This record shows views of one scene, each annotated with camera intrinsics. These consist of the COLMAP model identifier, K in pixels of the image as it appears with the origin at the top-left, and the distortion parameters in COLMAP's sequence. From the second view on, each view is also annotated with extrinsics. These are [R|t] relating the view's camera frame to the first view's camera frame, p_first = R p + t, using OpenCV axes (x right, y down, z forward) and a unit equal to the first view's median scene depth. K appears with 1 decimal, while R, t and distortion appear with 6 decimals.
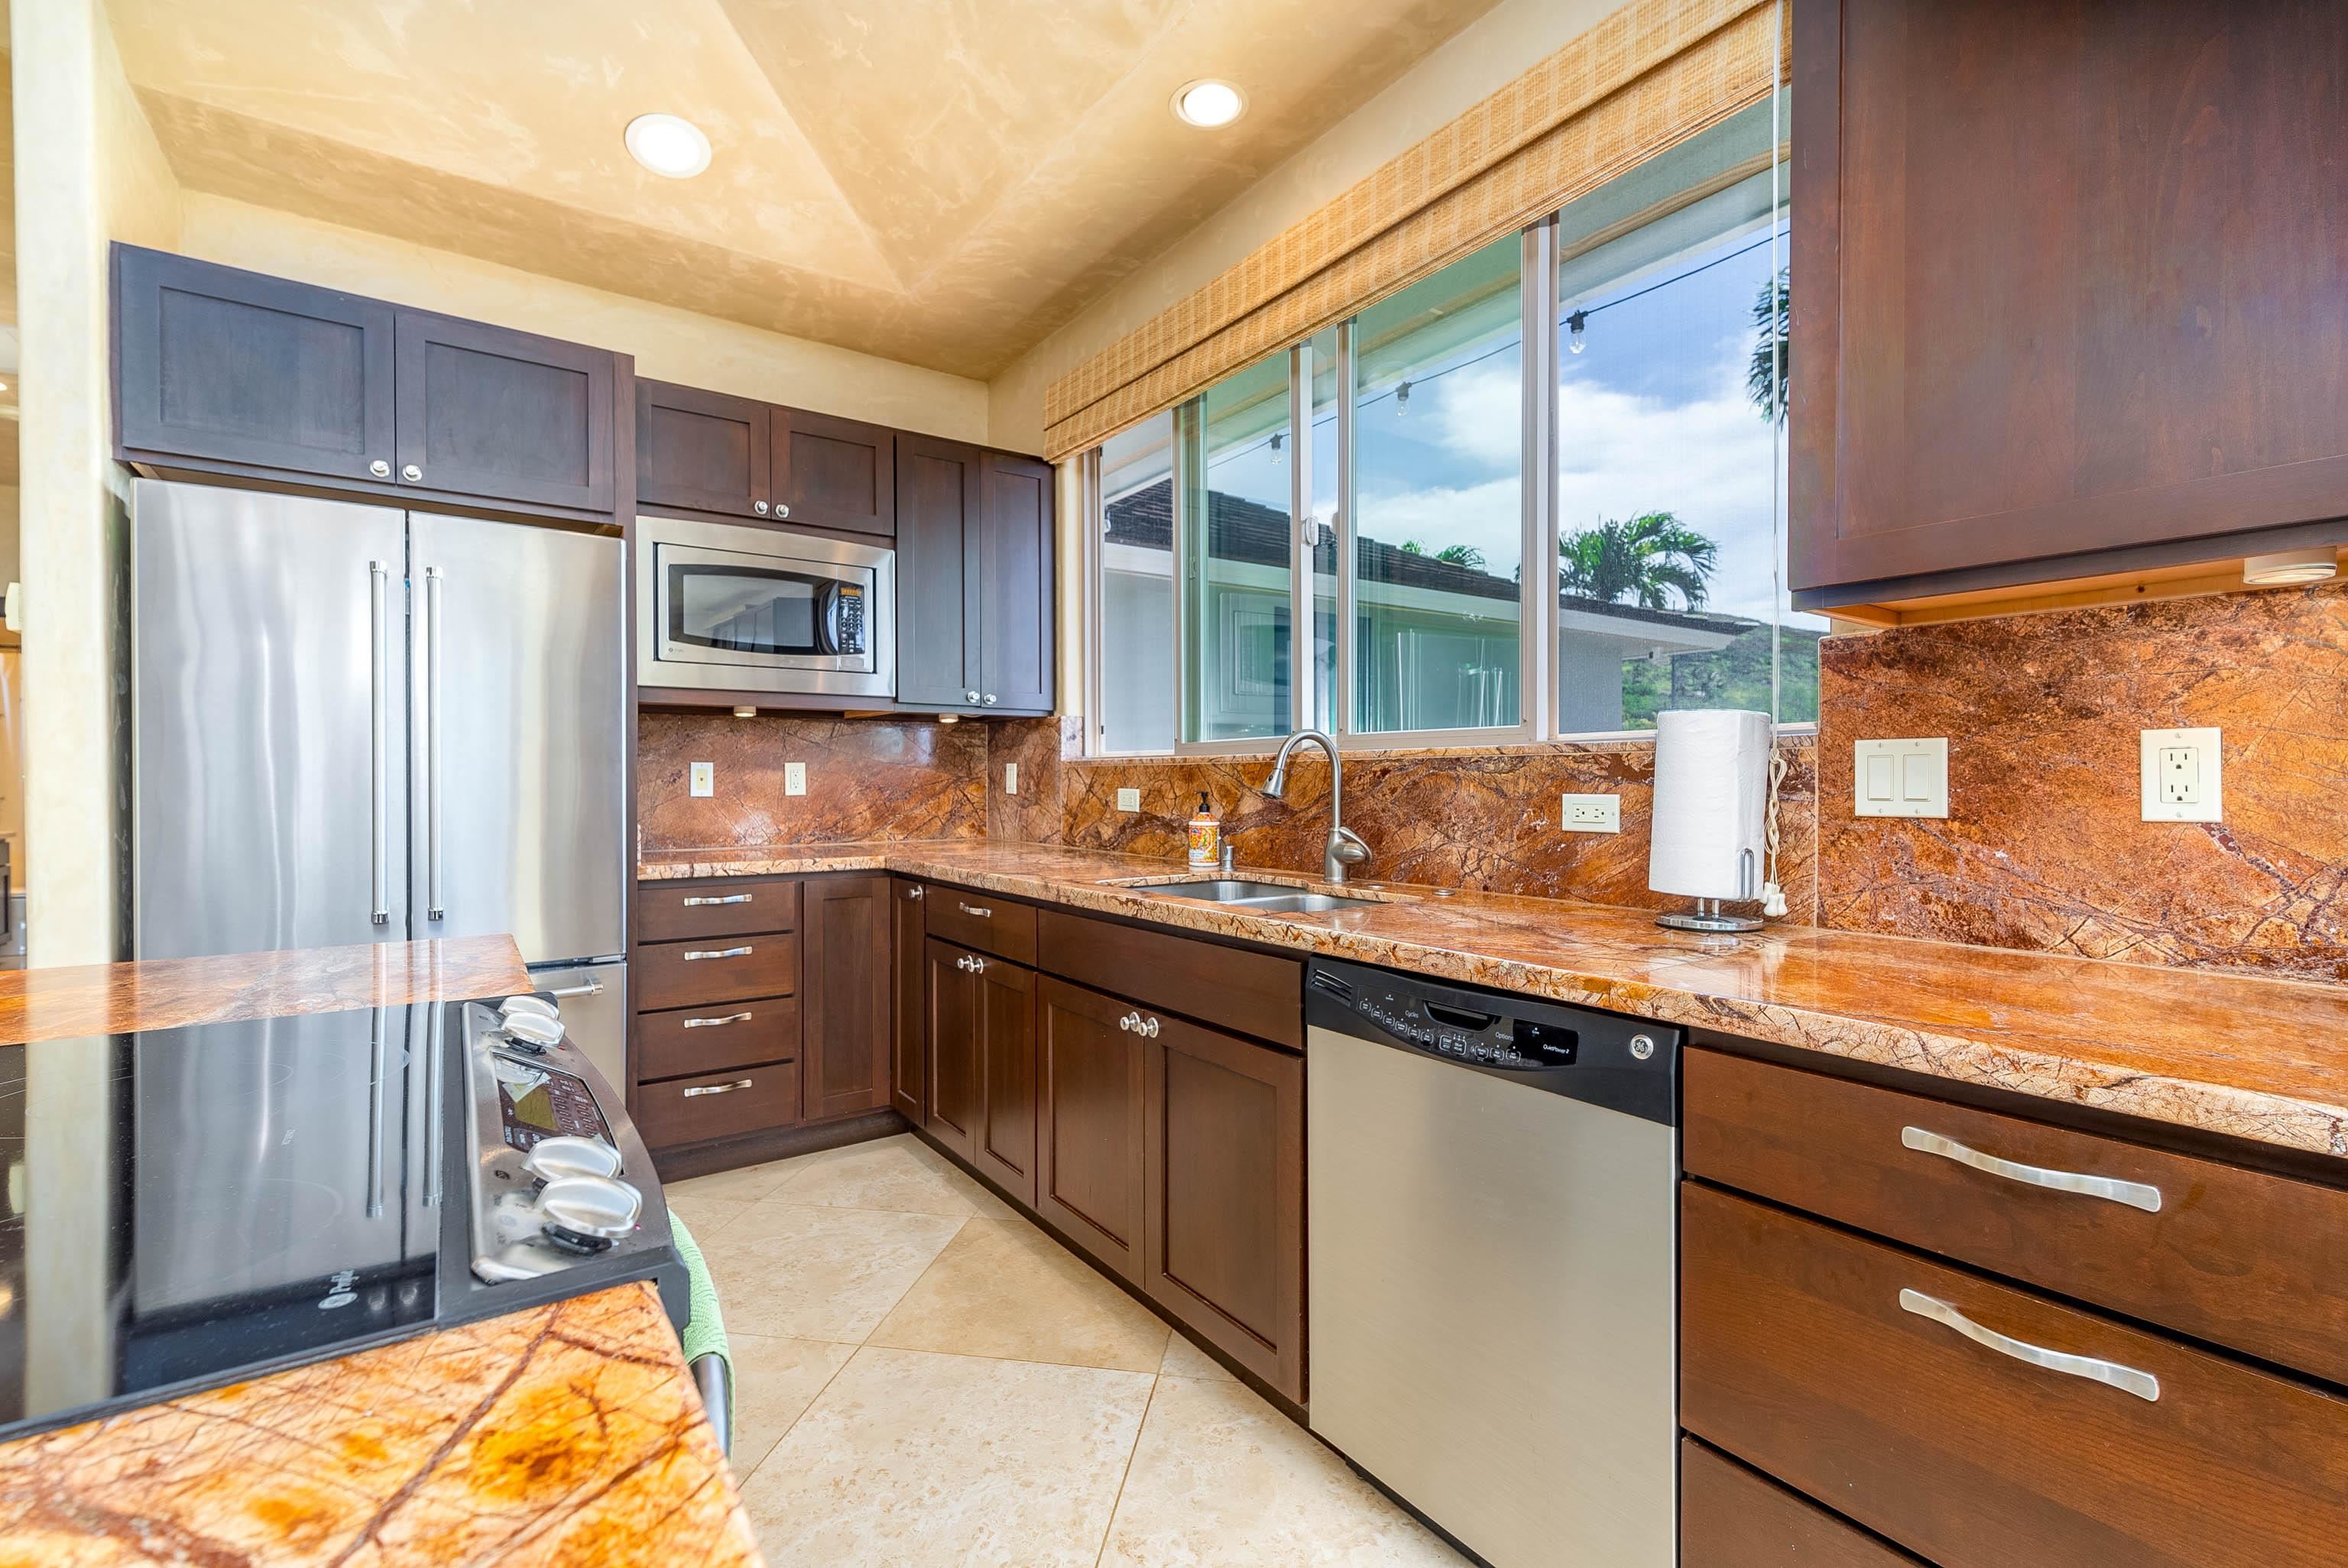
lens RADIAL K [[1024.5, 0, 1185.5], [0, 1024.5, 785.8], [0, 0, 1]] dist [0.013519, -0.000141]
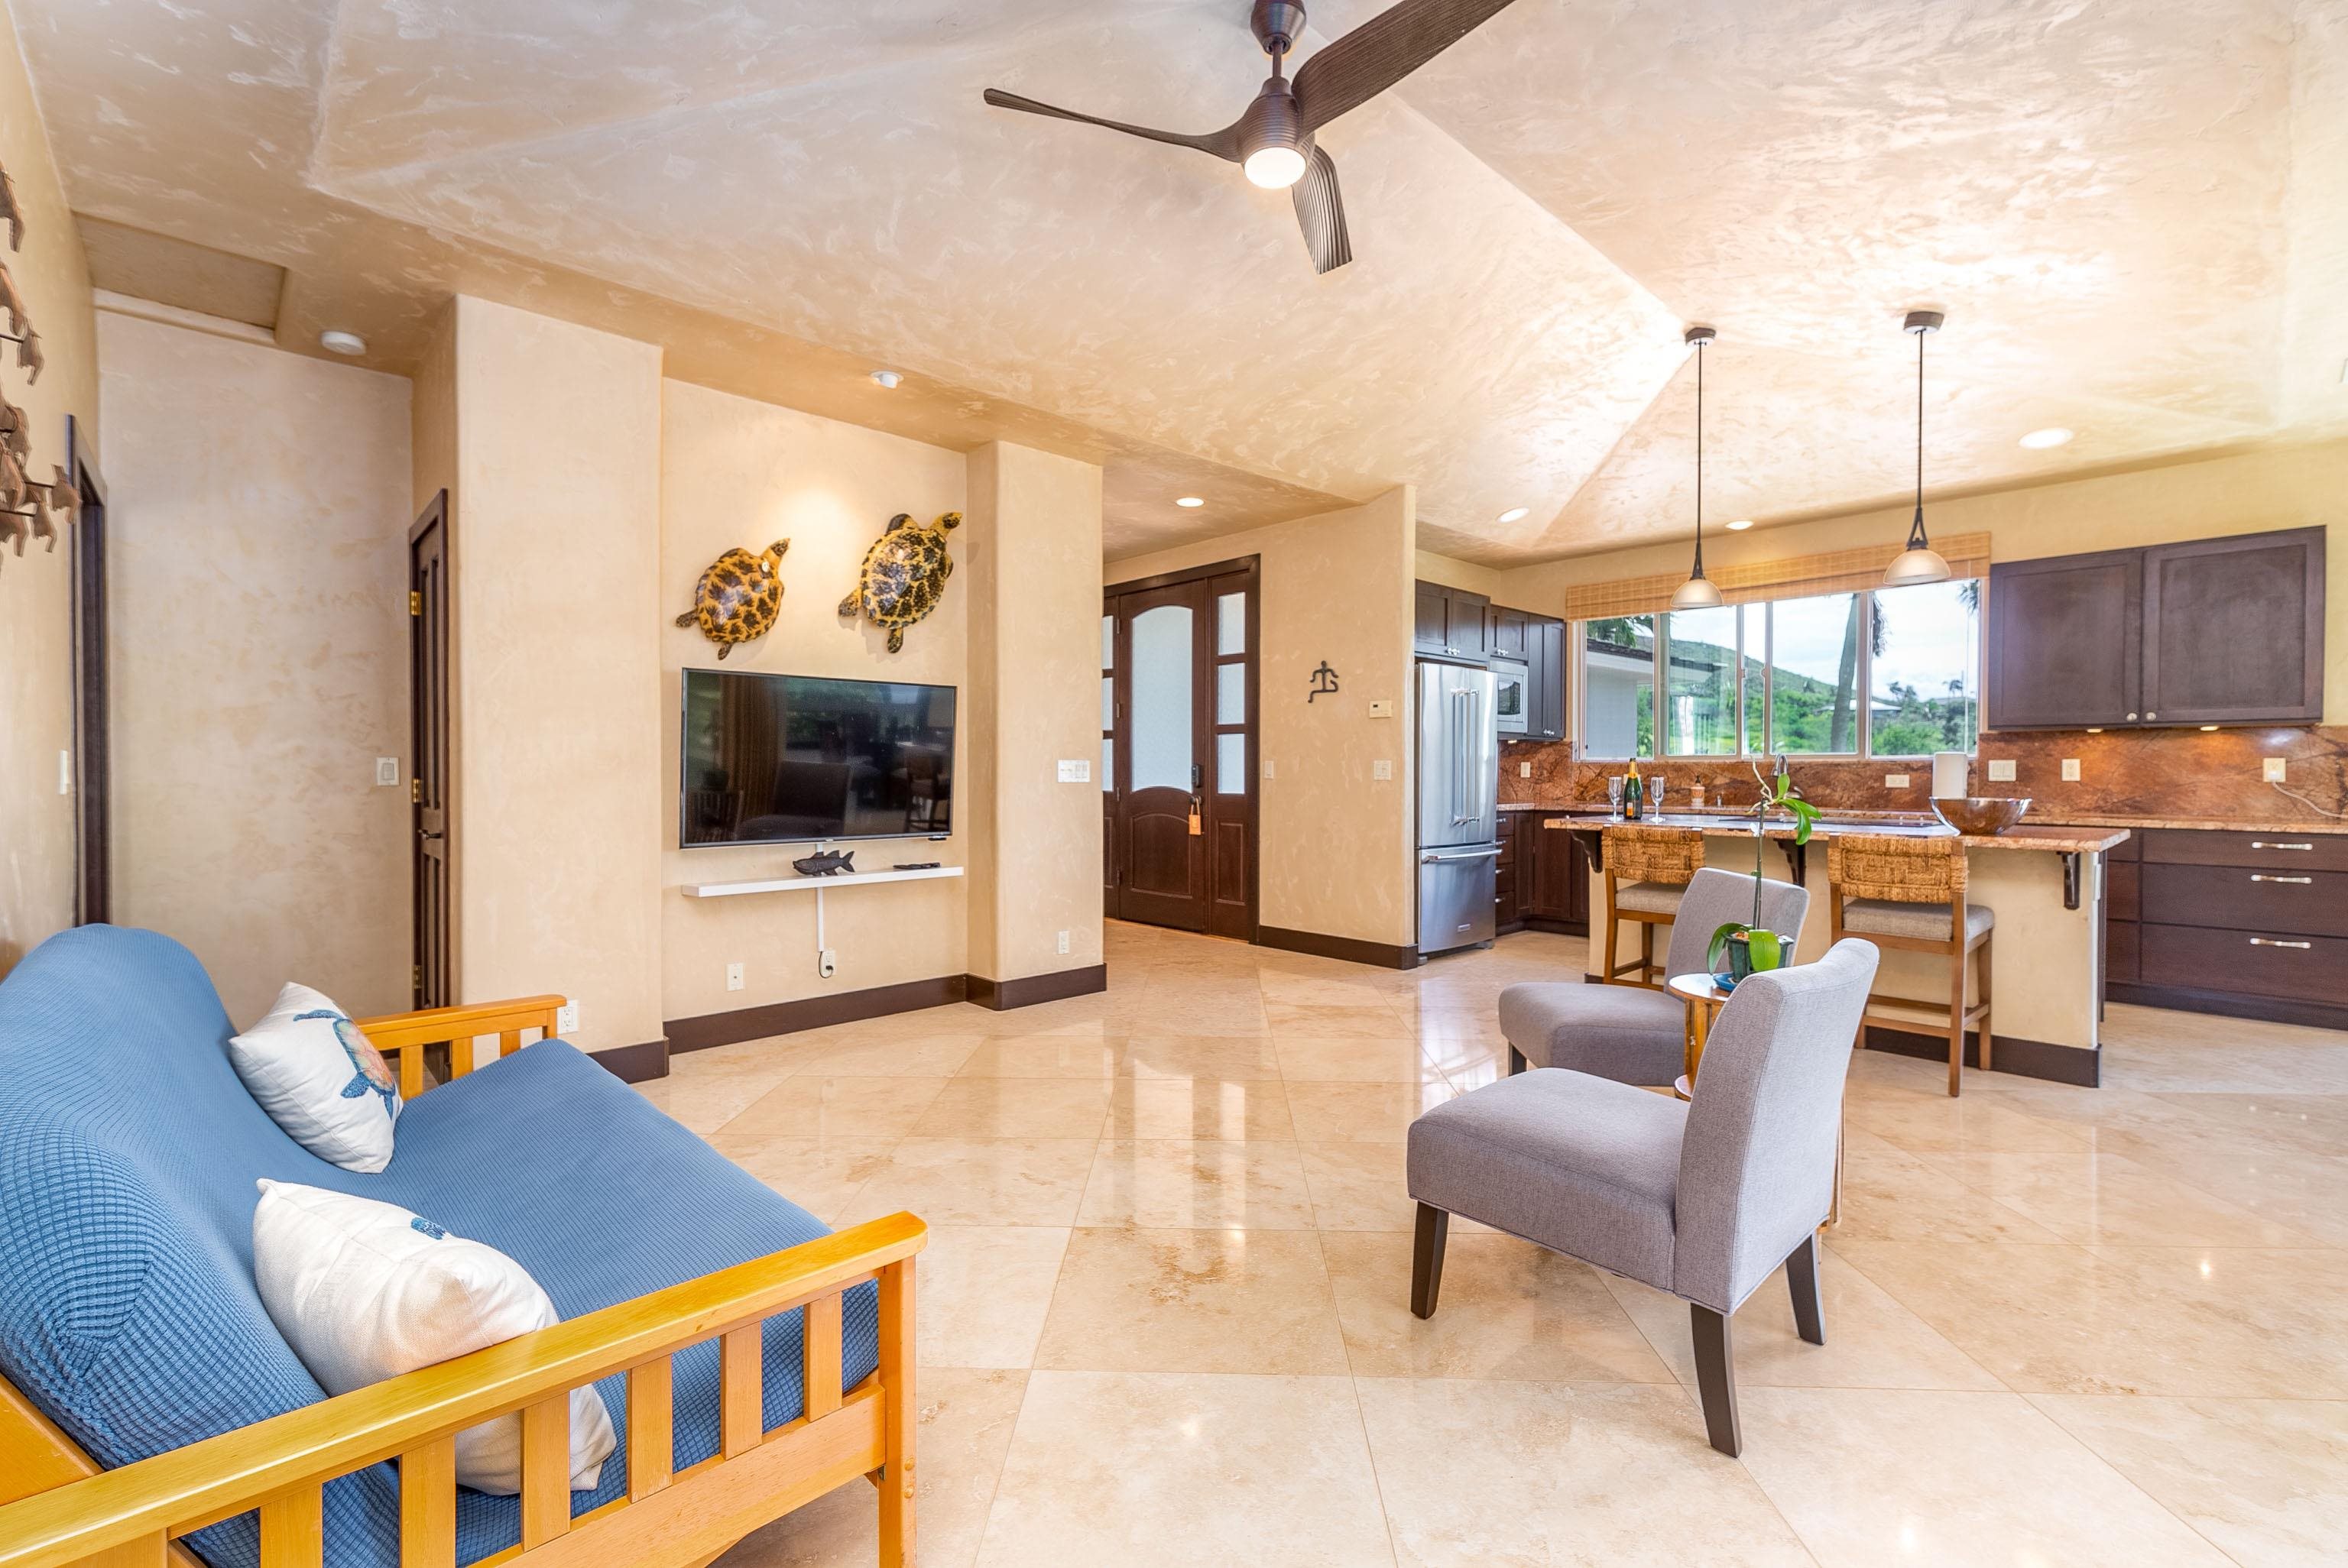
lens RADIAL K [[1044.8, 0, 1200.9], [0, 1044.8, 778.7], [0, 0, 1]] dist [0.013743, -0.000052]
pose [[0.985947, 0.000375, 0.167058, -1.972274], [-0.000802, 0.999997, 0.002487, 0.010733], [-0.167057, -0.002586, 0.985944, -1.609121]]
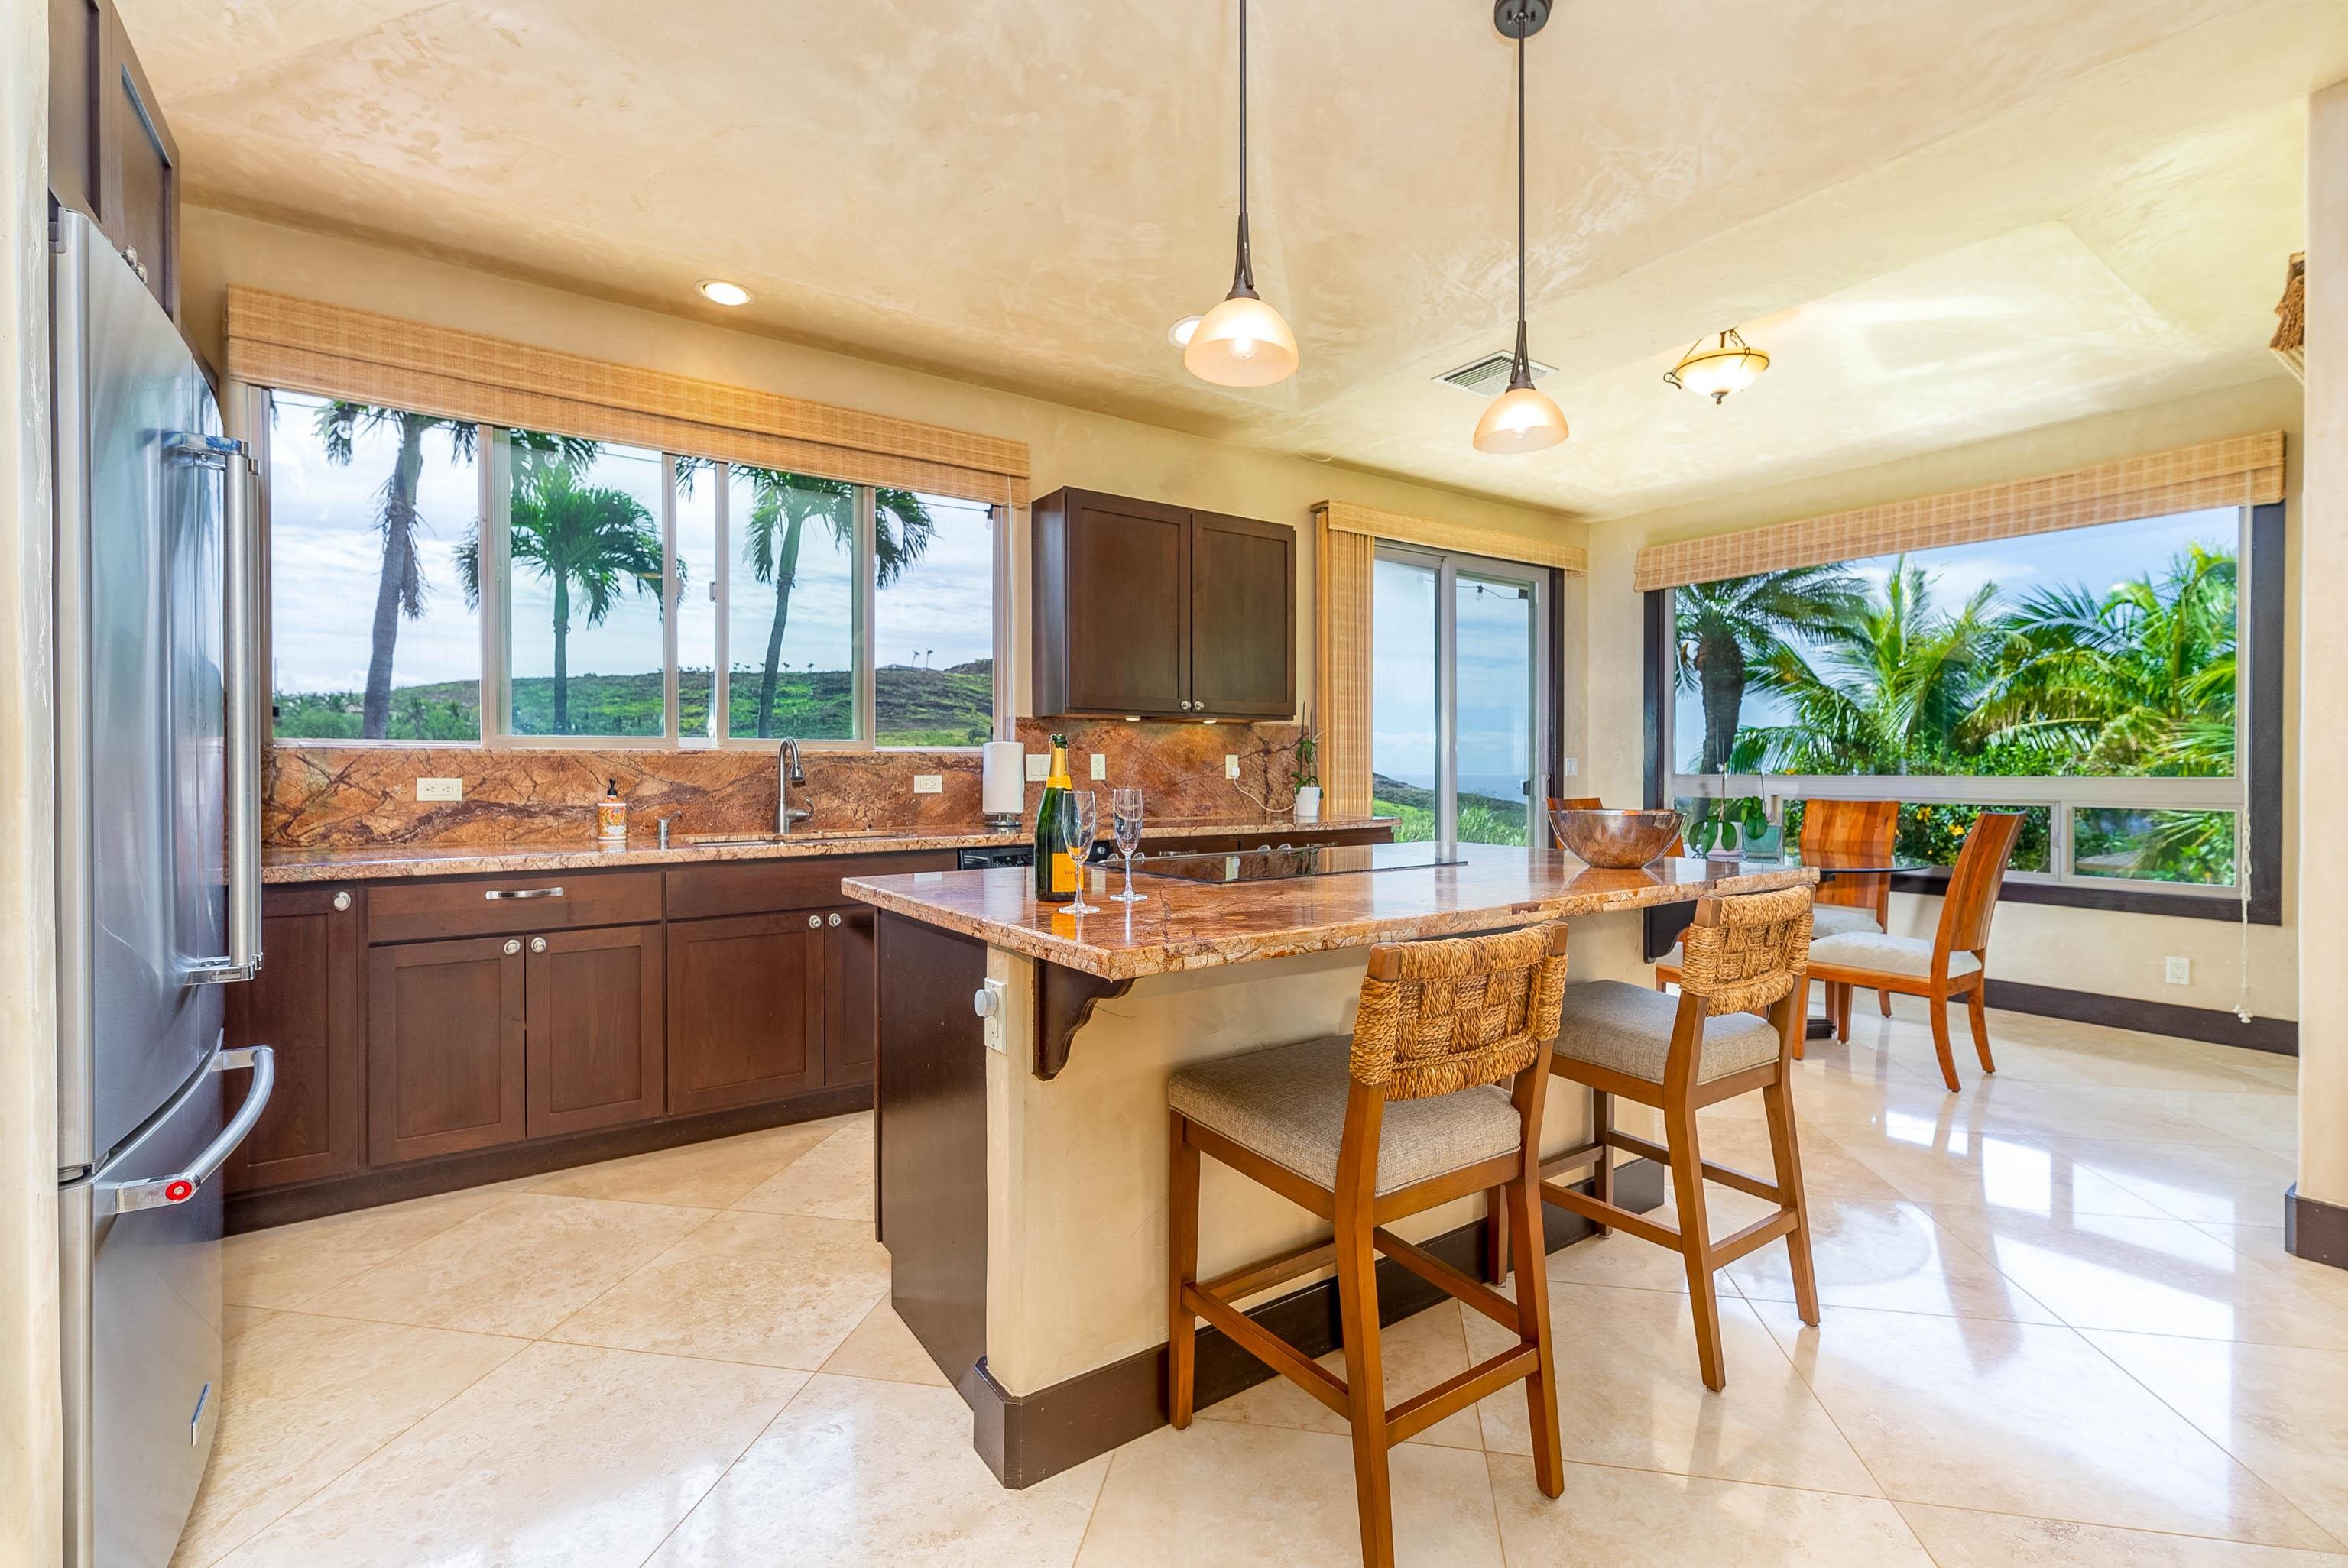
lens RADIAL K [[1024.5, 0, 1185.5], [0, 1024.5, 785.8], [0, 0, 1]] dist [0.013519, -0.000141]
pose [[-0.001488, -0.015598, 0.999877, -1.495648], [0.008487, 0.999842, 0.015610, 0.001172], [-0.999963, 0.008510, -0.001356, 0.398043]]
